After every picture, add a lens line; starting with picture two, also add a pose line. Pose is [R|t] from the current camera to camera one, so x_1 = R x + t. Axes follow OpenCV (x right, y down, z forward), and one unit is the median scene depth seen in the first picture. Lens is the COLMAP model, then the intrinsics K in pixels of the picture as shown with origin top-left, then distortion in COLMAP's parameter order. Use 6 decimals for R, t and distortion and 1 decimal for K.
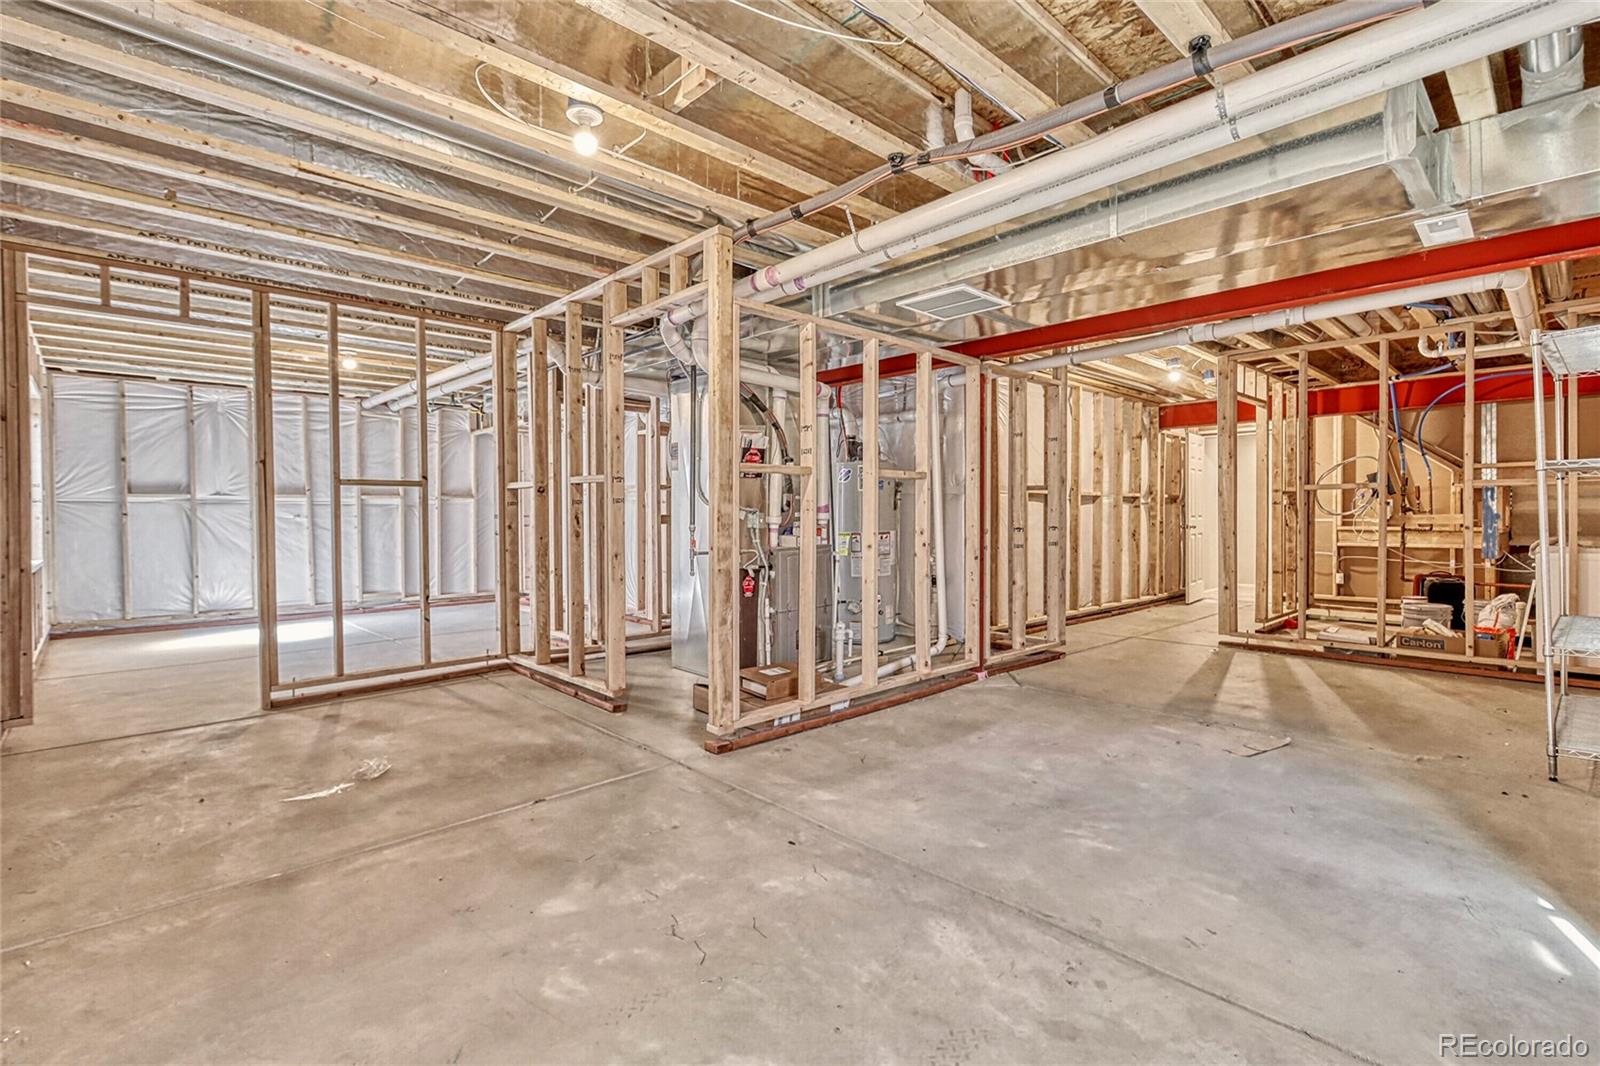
lens RADIAL K [[736.3, 0, 807.3], [0, 736.3, 528.2], [0, 0, 1]] dist [0.000946, -0.002422]
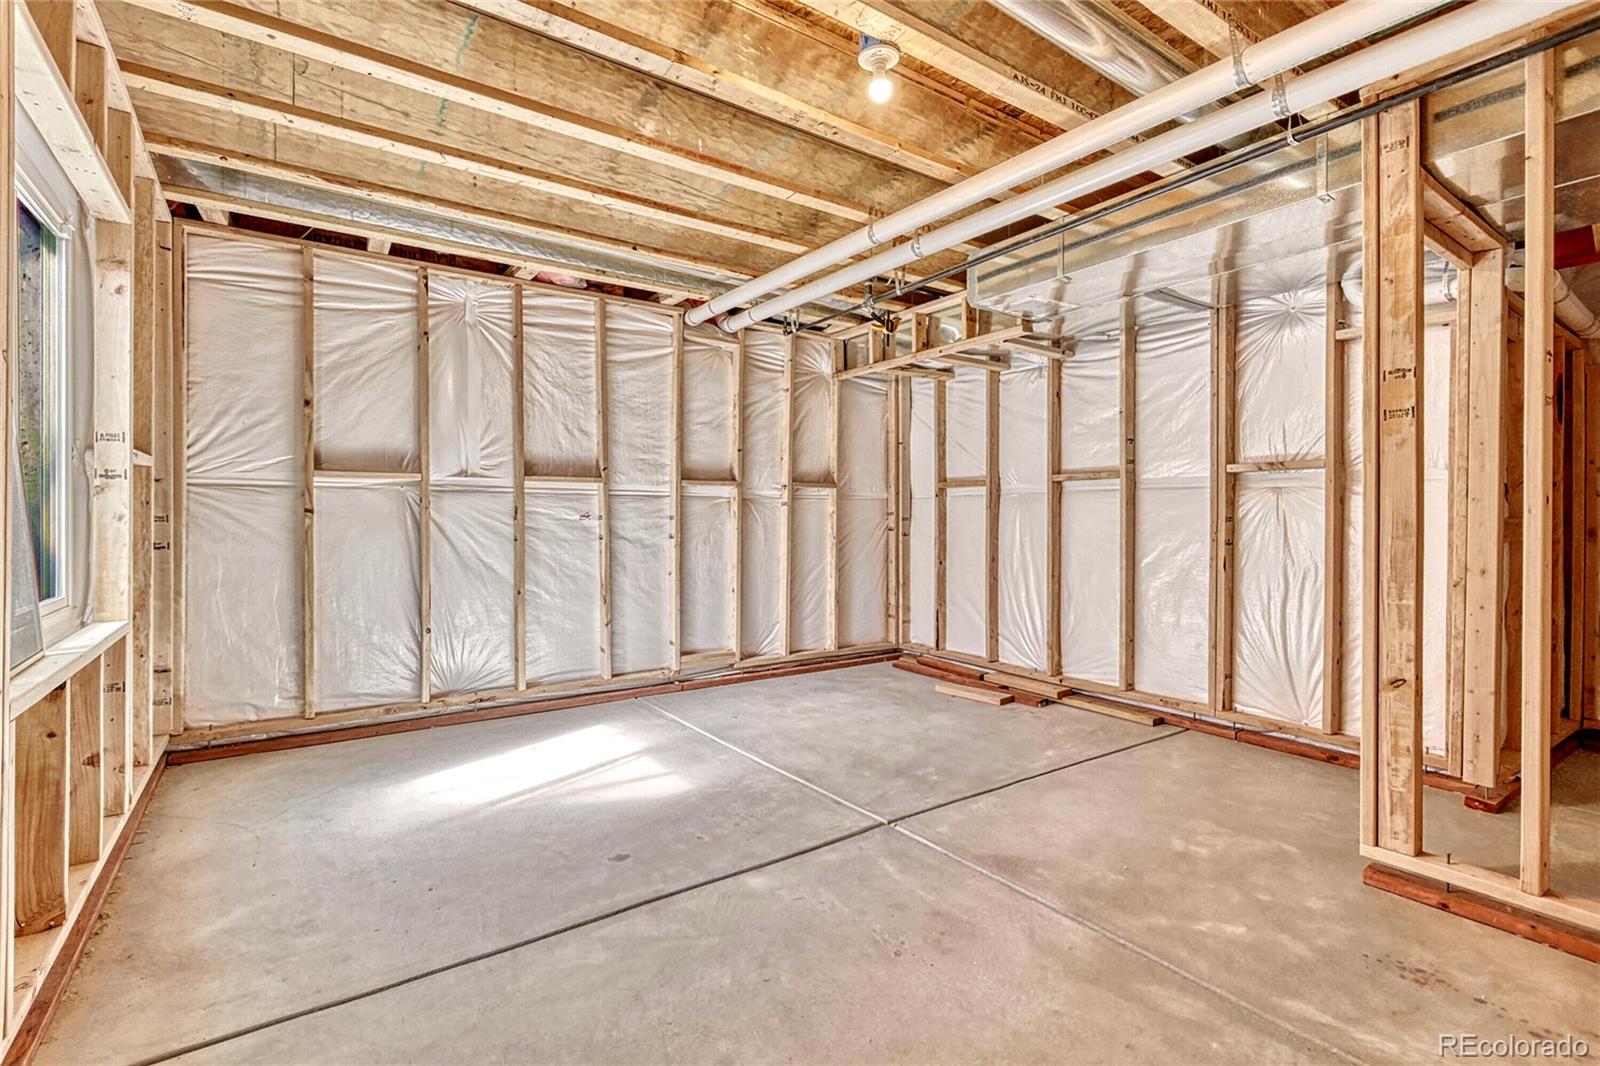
lens RADIAL K [[736.3, 0, 802.1], [0, 736.3, 518.2], [0, 0, 1]] dist [0.000946, -0.002422]
pose [[0.987316, 0.010176, -0.158443, -0.481980], [-0.012328, 0.999845, -0.012607, -0.010721], [0.158290, 0.014401, 0.987288, 0.520885]]
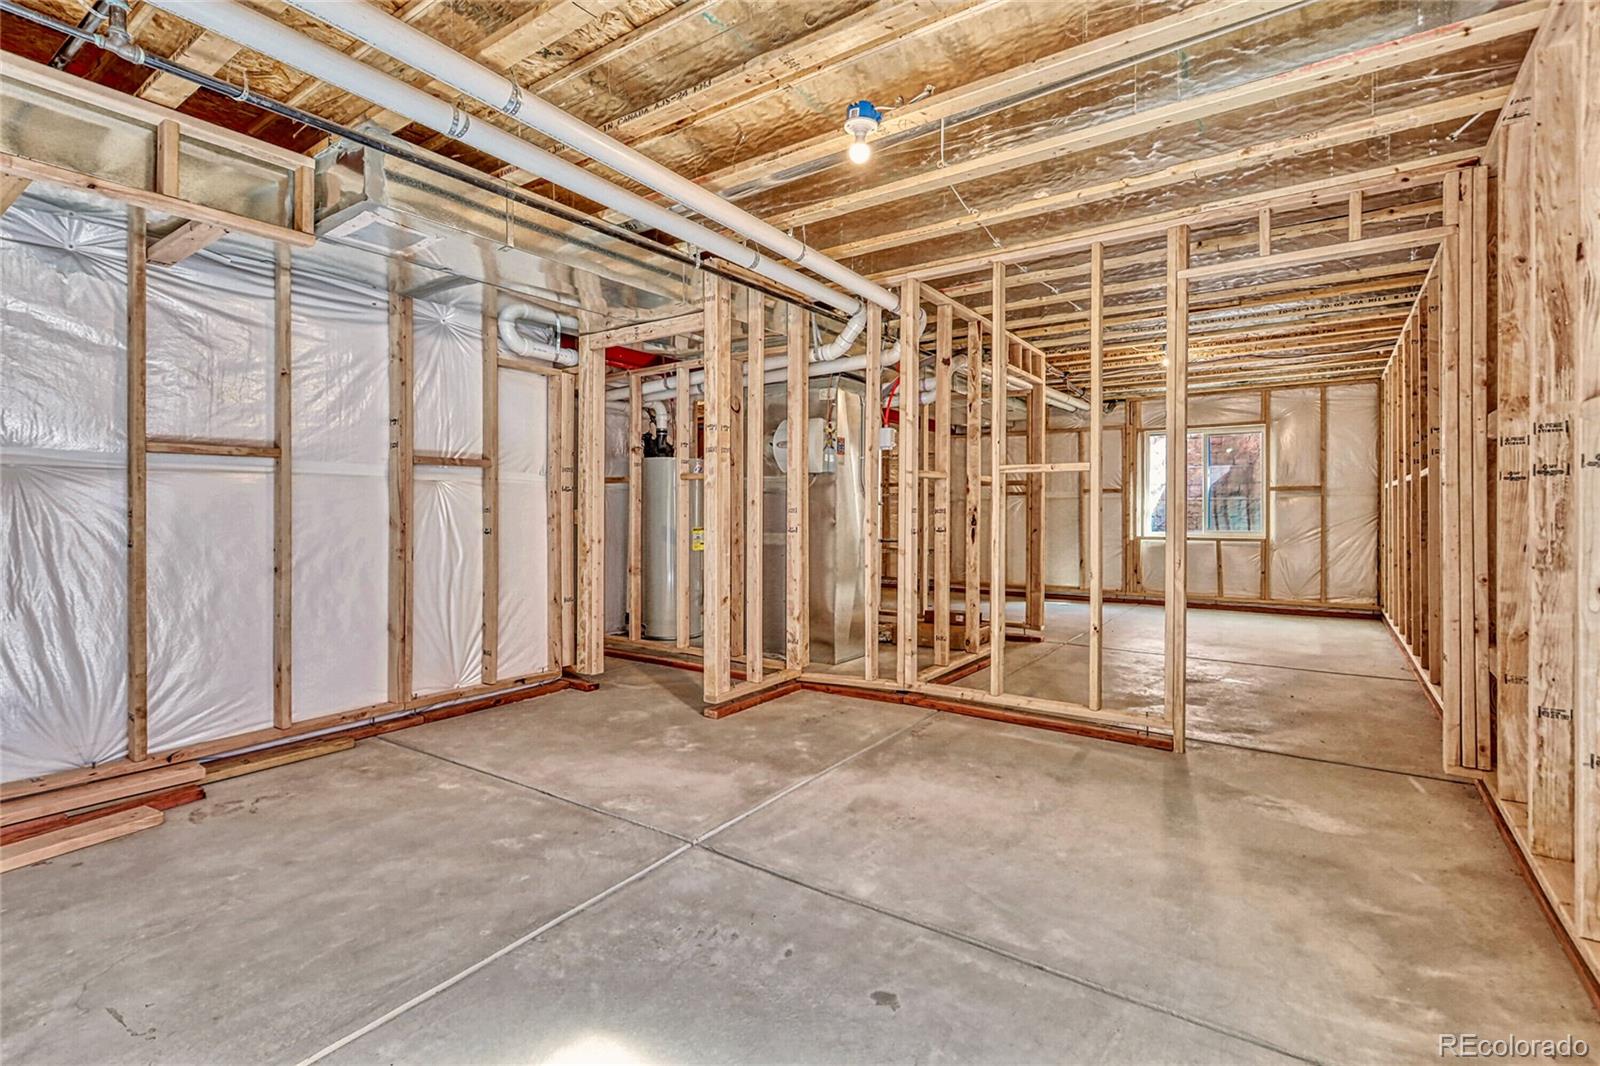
lens RADIAL K [[736.3, 0, 809.4], [0, 736.3, 522.3], [0, 0, 1]] dist [0.000946, -0.002422]
pose [[-0.198766, -0.010676, 0.979989, -0.833447], [0.019114, 0.999708, 0.014767, -0.014037], [-0.979861, 0.021667, -0.198504, 0.903450]]
